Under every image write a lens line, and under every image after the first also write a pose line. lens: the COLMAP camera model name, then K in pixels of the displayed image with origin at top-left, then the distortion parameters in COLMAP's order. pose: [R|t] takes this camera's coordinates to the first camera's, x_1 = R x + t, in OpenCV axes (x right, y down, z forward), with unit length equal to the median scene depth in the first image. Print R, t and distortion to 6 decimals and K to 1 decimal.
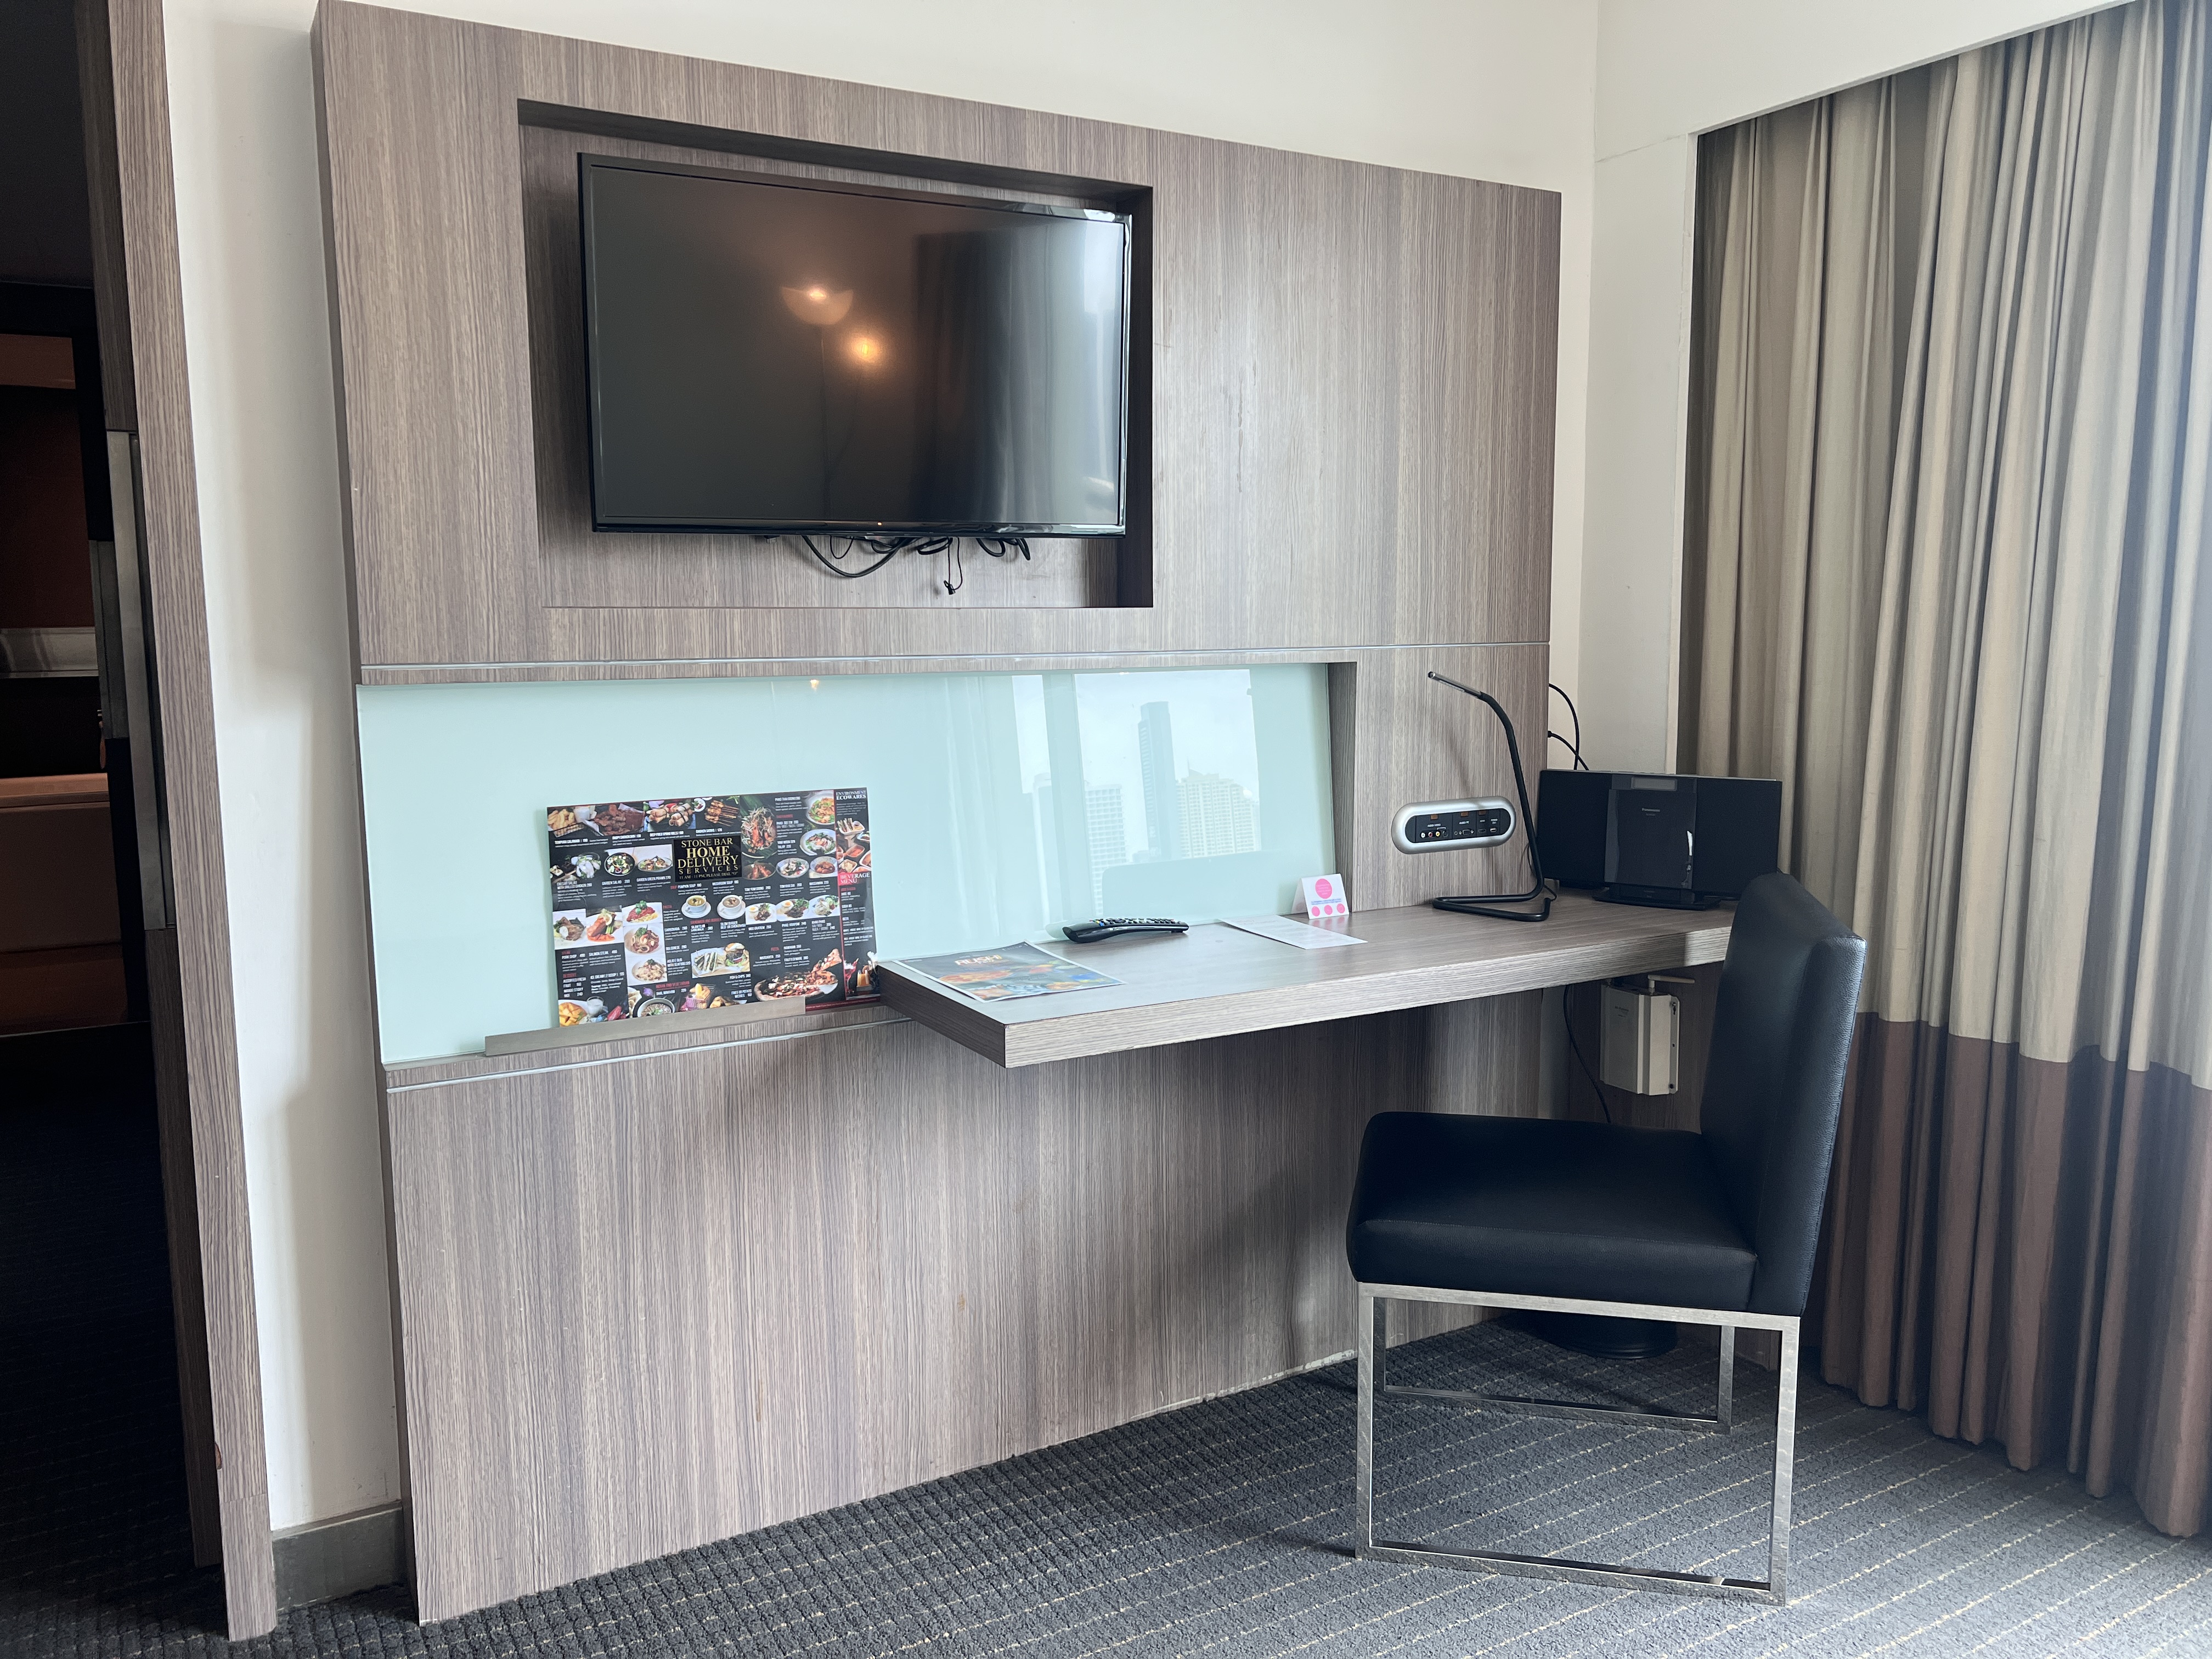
lens RADIAL K [[1643.6, 0, 1088.7], [0, 1643.6, 837.8], [0, 0, 1]] dist [0.012771, -0.014650]
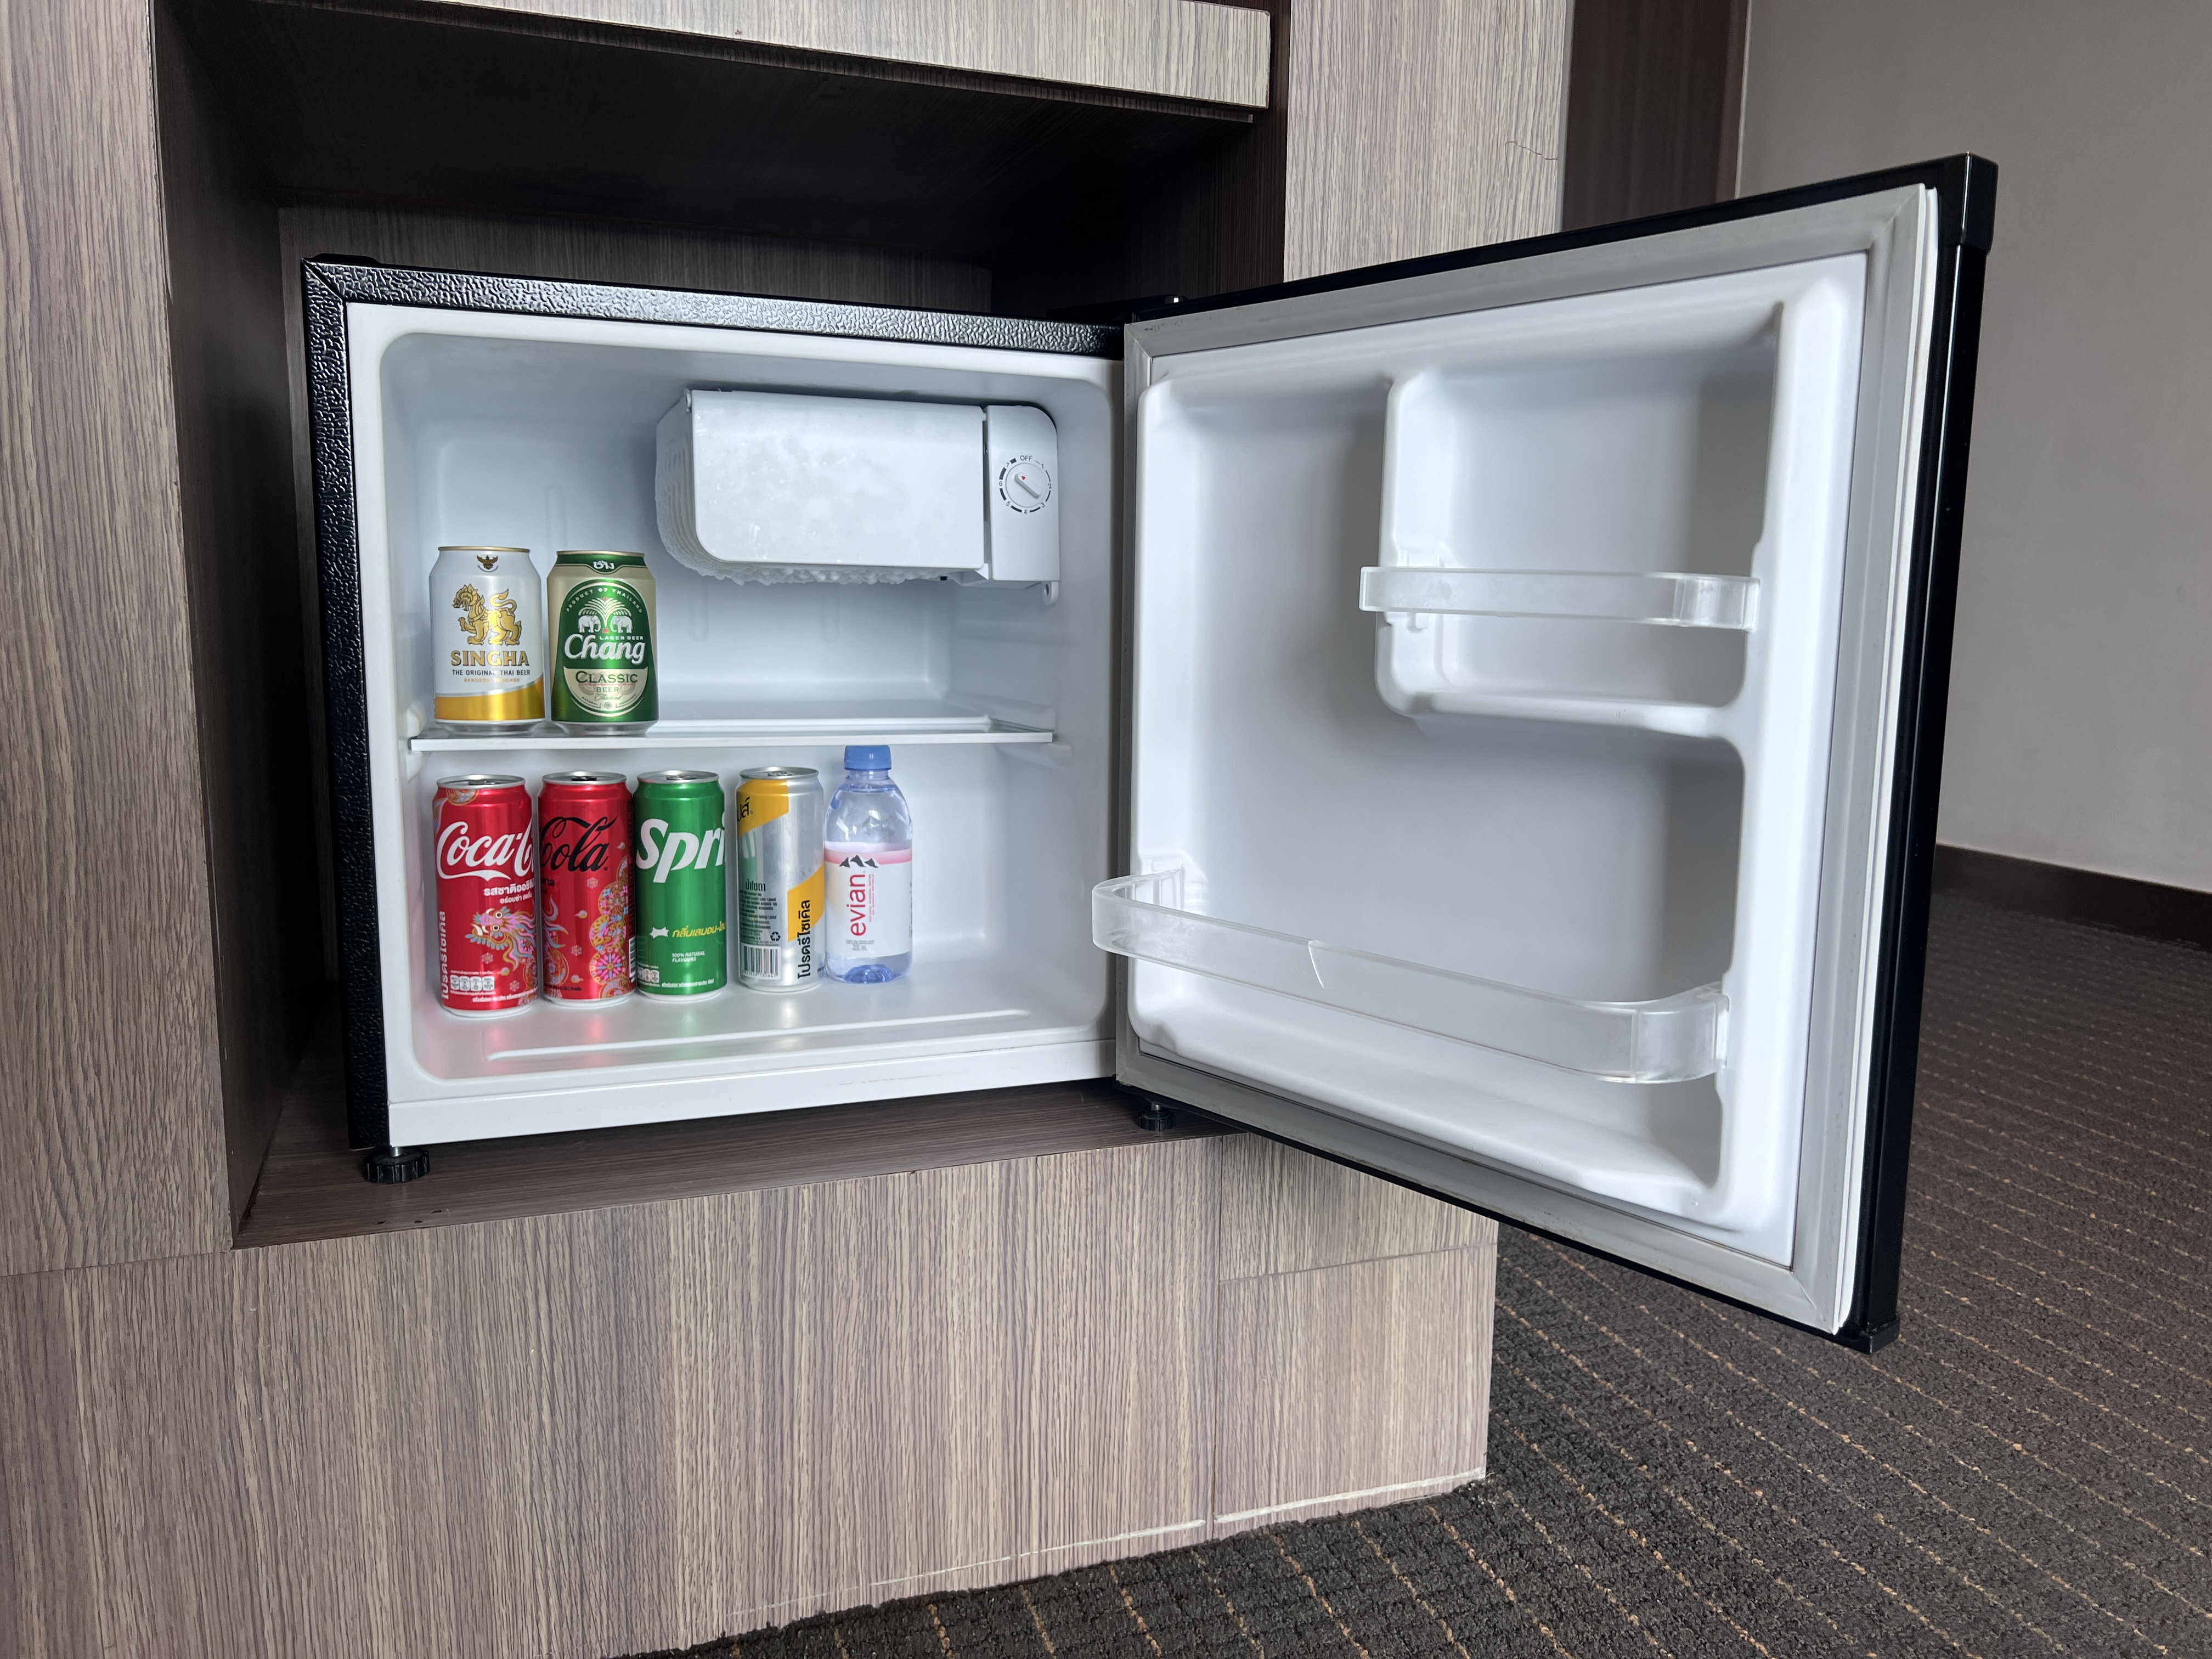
lens RADIAL K [[1643.6, 0, 1118.6], [0, 1643.6, 825.0], [0, 0, 1]] dist [0.012771, -0.014650]
pose [[0.987445, 0.046682, -0.150911, -0.127864], [-0.042949, 0.998687, 0.027905, 0.050307], [0.152015, -0.021073, 0.988153, 0.571234]]
